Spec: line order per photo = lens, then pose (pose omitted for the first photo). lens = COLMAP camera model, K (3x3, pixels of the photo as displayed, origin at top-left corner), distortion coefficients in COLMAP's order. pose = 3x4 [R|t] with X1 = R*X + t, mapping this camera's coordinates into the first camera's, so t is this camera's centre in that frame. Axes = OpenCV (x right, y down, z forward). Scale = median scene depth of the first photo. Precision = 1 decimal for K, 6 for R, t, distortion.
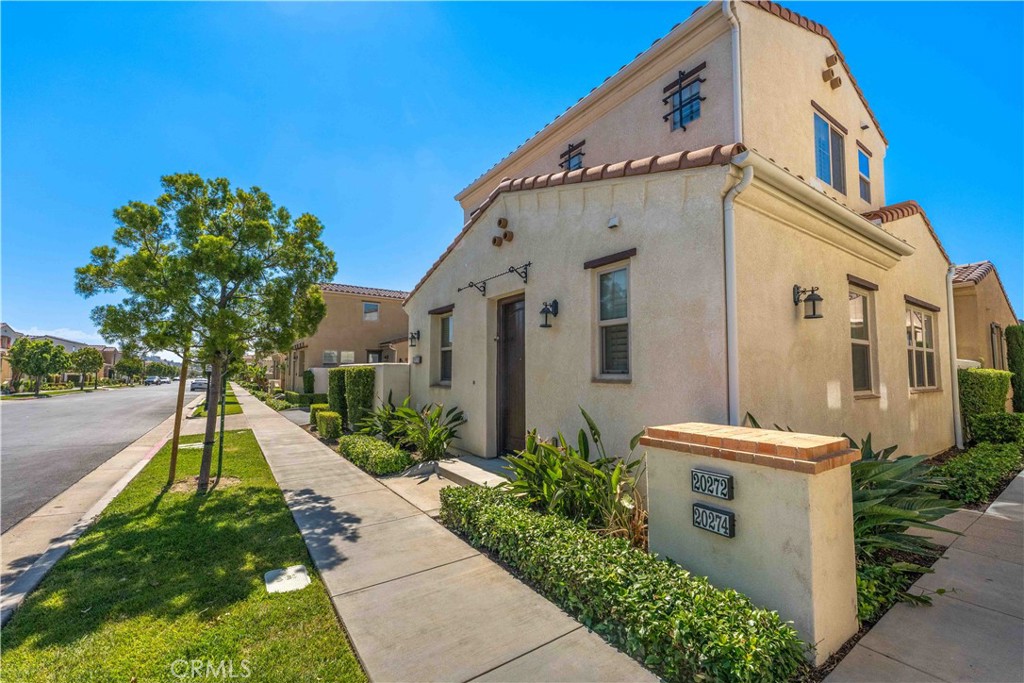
lens RADIAL K [[413.6, 0, 500.4], [0, 413.6, 346.8], [0, 0, 1]] dist [-0.000822, 0.000000]
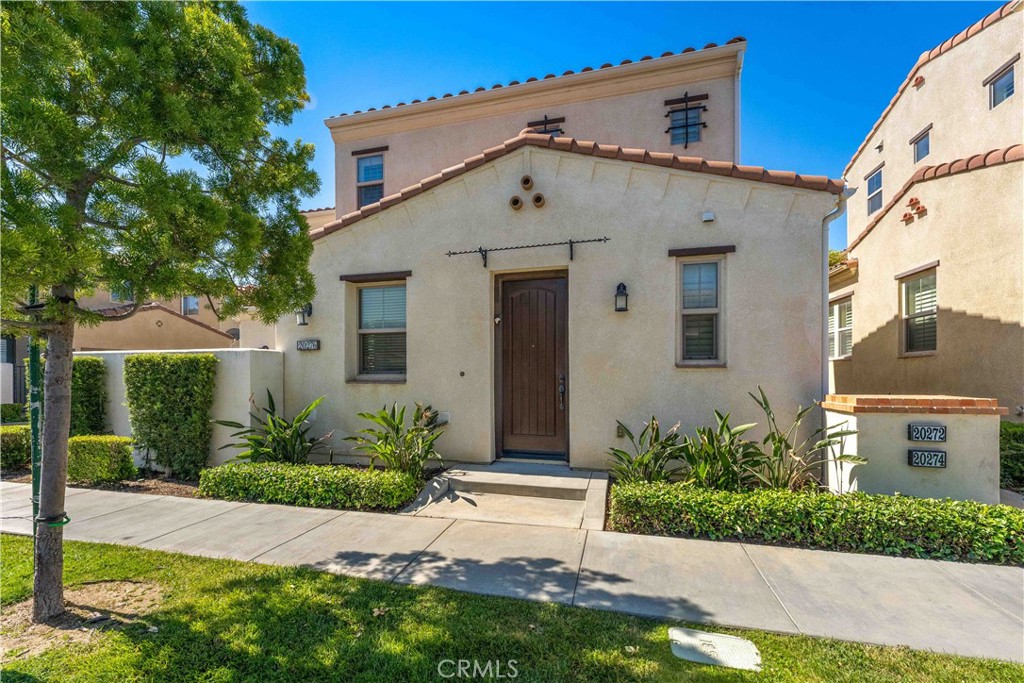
lens RADIAL K [[422.2, 0, 511.4], [0, 422.2, 375.0], [0, 0, 1]] dist [0.000422, 0.000037]
pose [[0.748272, -0.006700, 0.663358, -0.787836], [-0.035586, 0.998104, 0.050223, 0.064591], [-0.662437, -0.061187, 0.746615, 0.479008]]
